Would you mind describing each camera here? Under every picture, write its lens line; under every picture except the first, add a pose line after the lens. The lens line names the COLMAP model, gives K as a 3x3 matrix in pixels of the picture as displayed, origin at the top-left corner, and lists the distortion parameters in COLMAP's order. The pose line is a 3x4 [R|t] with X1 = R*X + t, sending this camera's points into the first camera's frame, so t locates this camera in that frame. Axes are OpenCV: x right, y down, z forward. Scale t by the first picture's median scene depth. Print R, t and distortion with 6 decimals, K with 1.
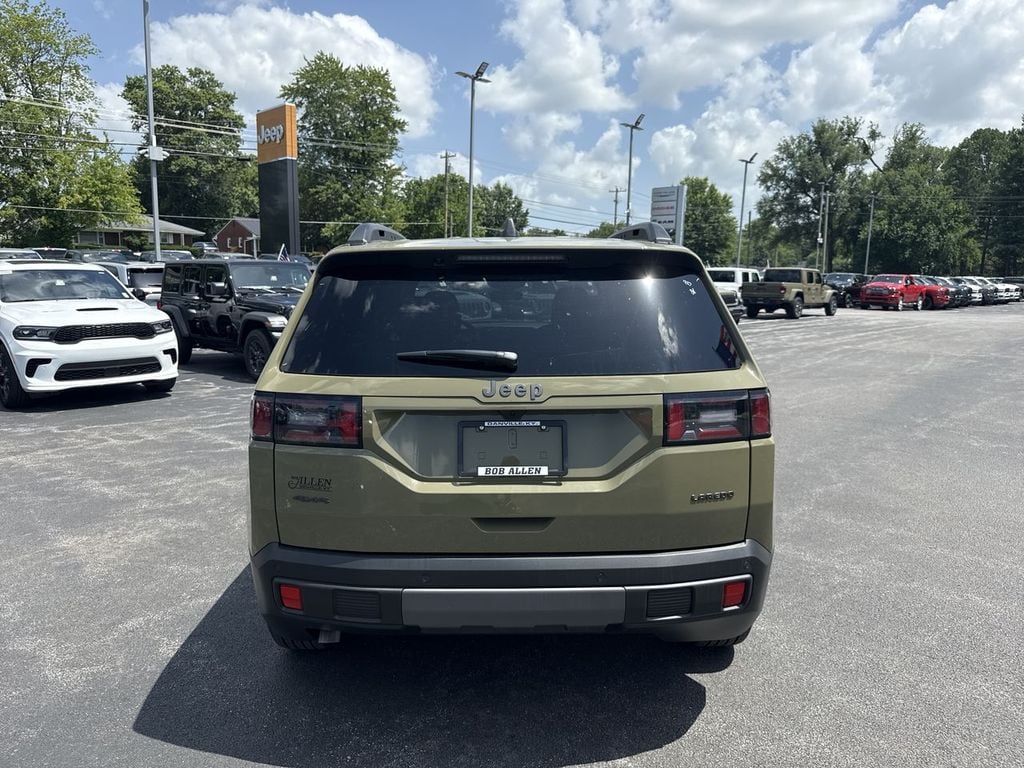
lens RADIAL K [[746.8, 0, 502.9], [0, 746.8, 383.8], [0, 0, 1]] dist [0.021173, -0.007380]
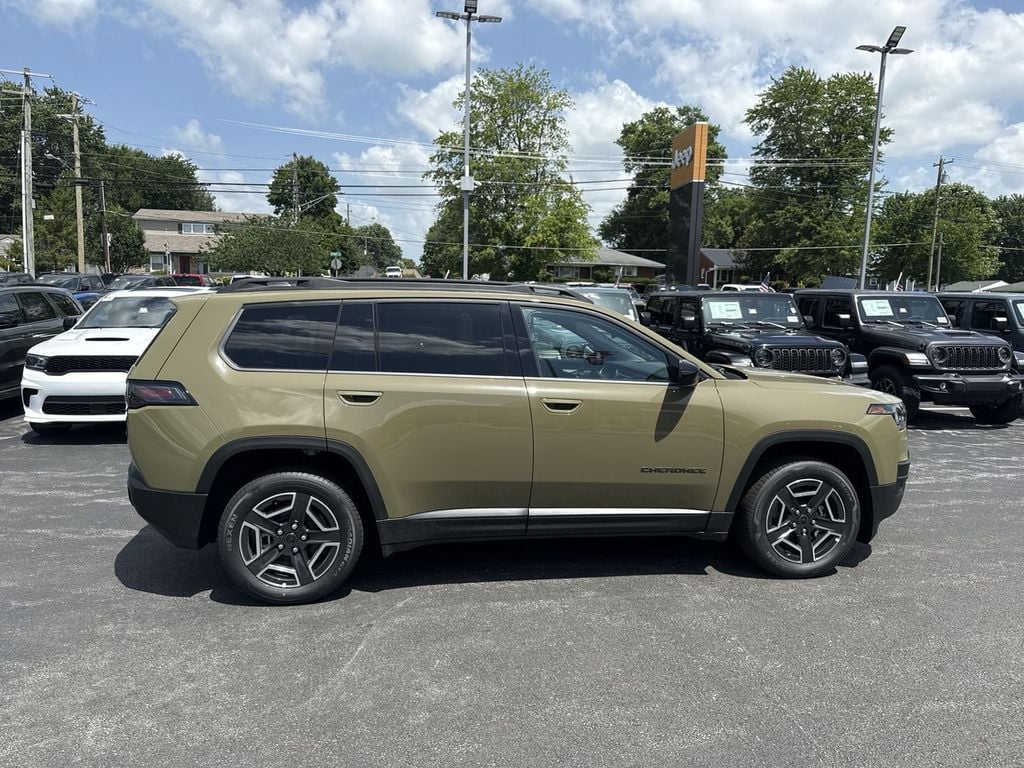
lens RADIAL K [[734.3, 0, 514.1], [0, 734.3, 382.1], [0, 0, 1]] dist [0.022795, -0.032090]
pose [[0.790989, 0.073898, -0.607352, 0.109938], [-0.098433, 0.995118, -0.007117, -0.023918], [0.603861, 0.065413, 0.794401, 0.155746]]
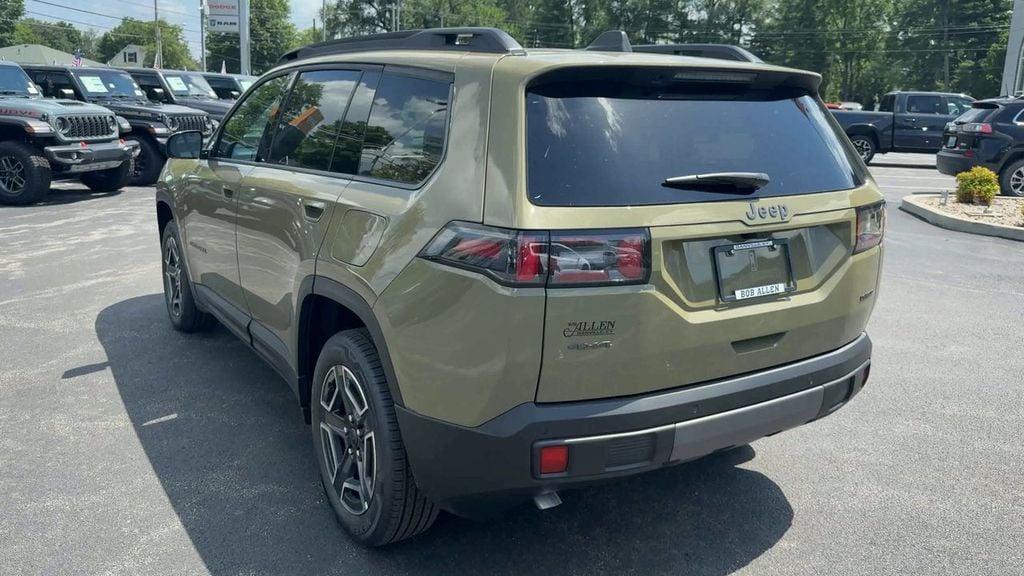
lens RADIAL K [[823.1, 0, 512.8], [0, 823.1, 283.1], [0, 0, 1]] dist [0.036207, -0.011414]
pose [[0.844285, -0.095865, 0.527251, -0.055899], [0.050087, 0.993679, 0.100468, -0.001569], [-0.533549, -0.058415, 0.843749, 0.014894]]
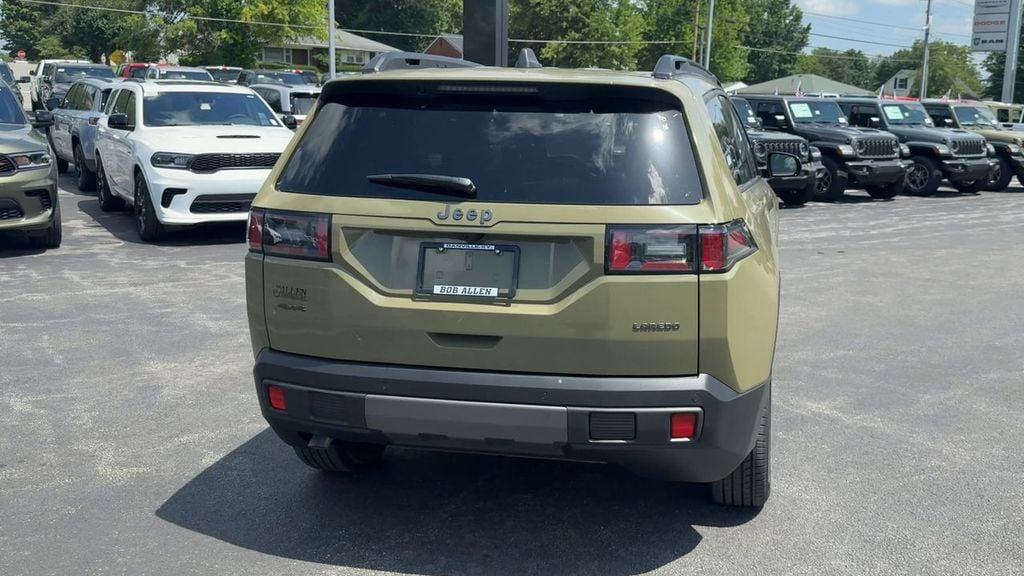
lens RADIAL K [[953.7, 0, 603.6], [0, 953.7, 276.3], [0, 0, 1]] dist [0.052538, 0.000000]
pose [[0.983391, 0.051885, -0.173928, 0.028627], [-0.046866, 0.998361, 0.032841, 0.002762], [0.175347, -0.024144, 0.984211, -0.019669]]
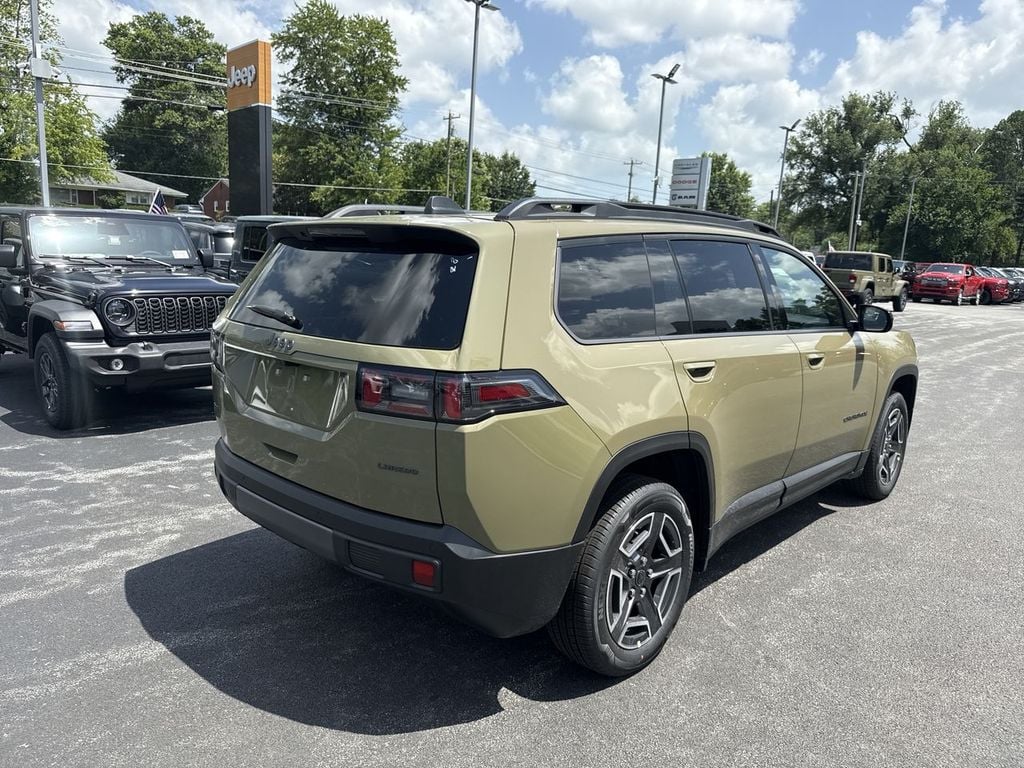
lens RADIAL K [[734.3, 0, 508.9], [0, 734.3, 382.8], [0, 0, 1]] dist [0.022795, -0.032090]
pose [[0.999513, 0.030353, 0.007286, 0.000121], [-0.030582, 0.998966, 0.033649, -0.020763], [-0.006257, -0.033855, 0.999407, 0.147611]]
